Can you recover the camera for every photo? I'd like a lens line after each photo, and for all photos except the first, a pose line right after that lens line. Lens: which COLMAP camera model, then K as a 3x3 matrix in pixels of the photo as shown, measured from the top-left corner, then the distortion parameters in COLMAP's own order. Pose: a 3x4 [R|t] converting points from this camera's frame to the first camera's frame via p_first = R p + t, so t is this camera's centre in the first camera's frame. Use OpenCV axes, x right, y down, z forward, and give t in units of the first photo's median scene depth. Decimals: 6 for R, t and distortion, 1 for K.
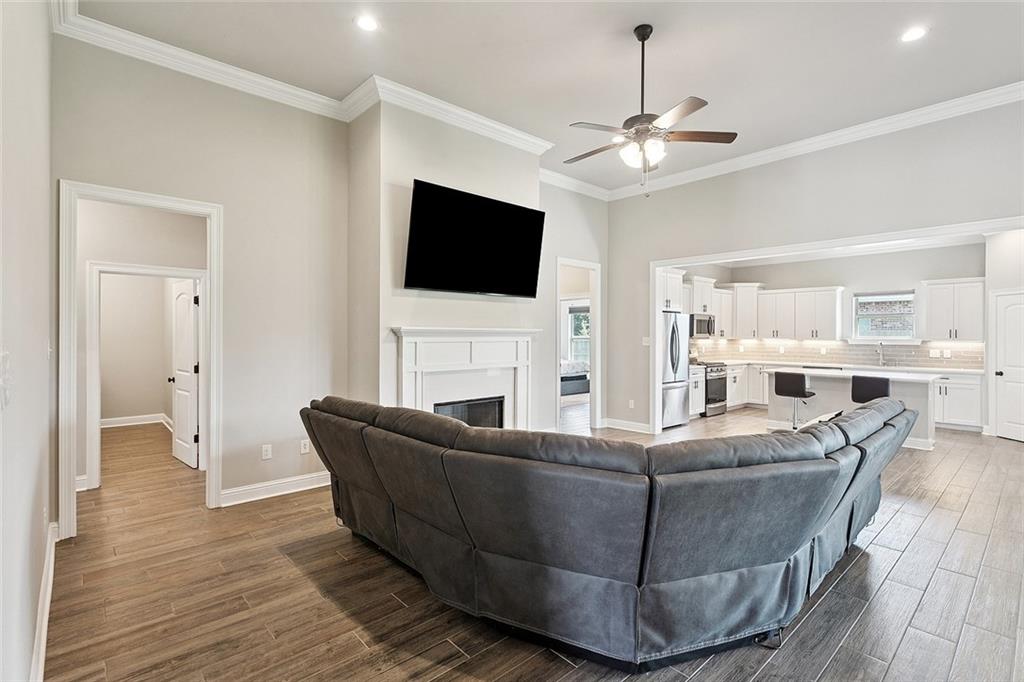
lens RADIAL K [[485.3, 0, 509.5], [0, 485.3, 336.3], [0, 0, 1]] dist [0.000748, 0.000466]
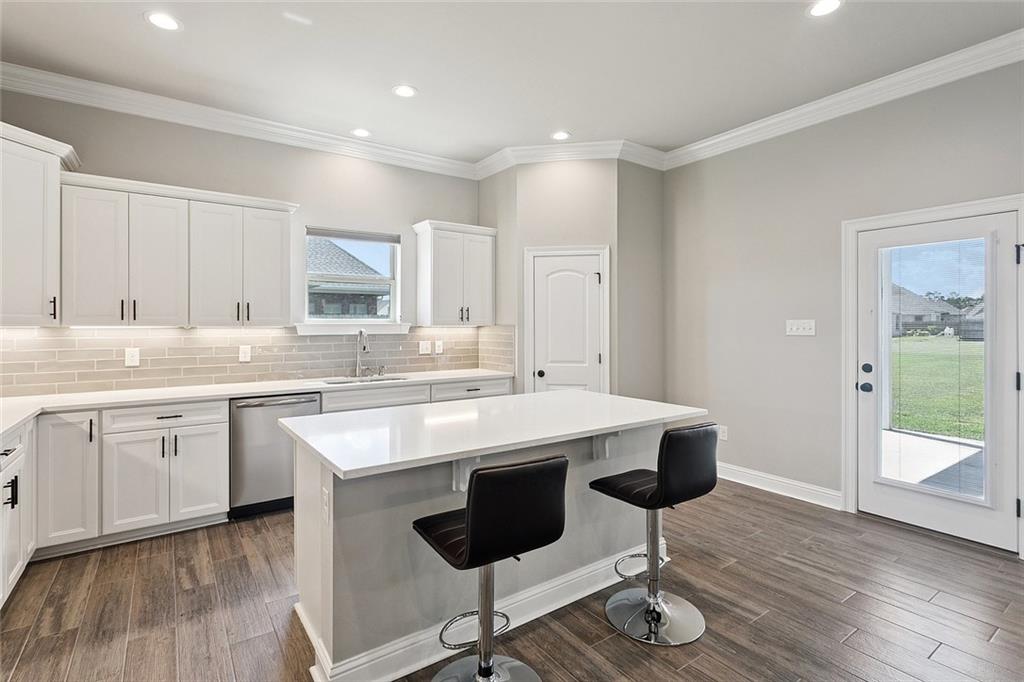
lens RADIAL K [[485.3, 0, 499.0], [0, 485.3, 327.7], [0, 0, 1]] dist [0.000748, 0.000466]
pose [[0.136416, -0.008550, 0.990615, 0.273023], [0.003681, 0.999960, 0.008123, 0.006053], [-0.990645, 0.002538, 0.136442, 0.771225]]
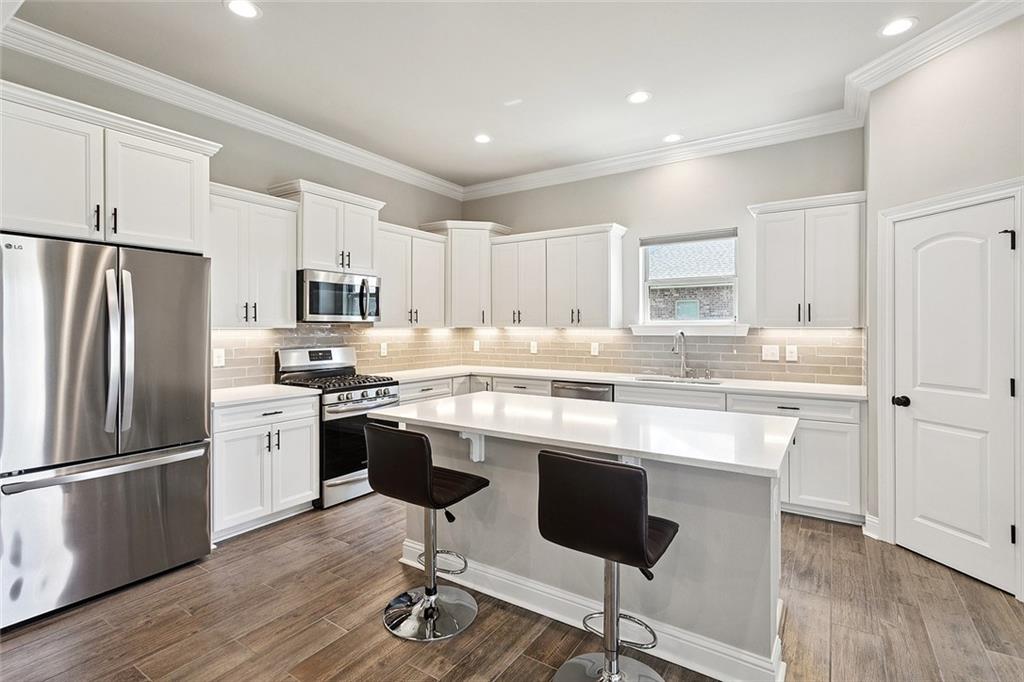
lens RADIAL K [[485.3, 0, 514.2], [0, 485.3, 332.3], [0, 0, 1]] dist [0.000748, 0.000466]
pose [[0.967065, -0.007453, 0.254421, 0.451579], [0.005312, 0.999944, 0.009099, 0.007409], [-0.254475, -0.007448, 0.967051, 0.535875]]
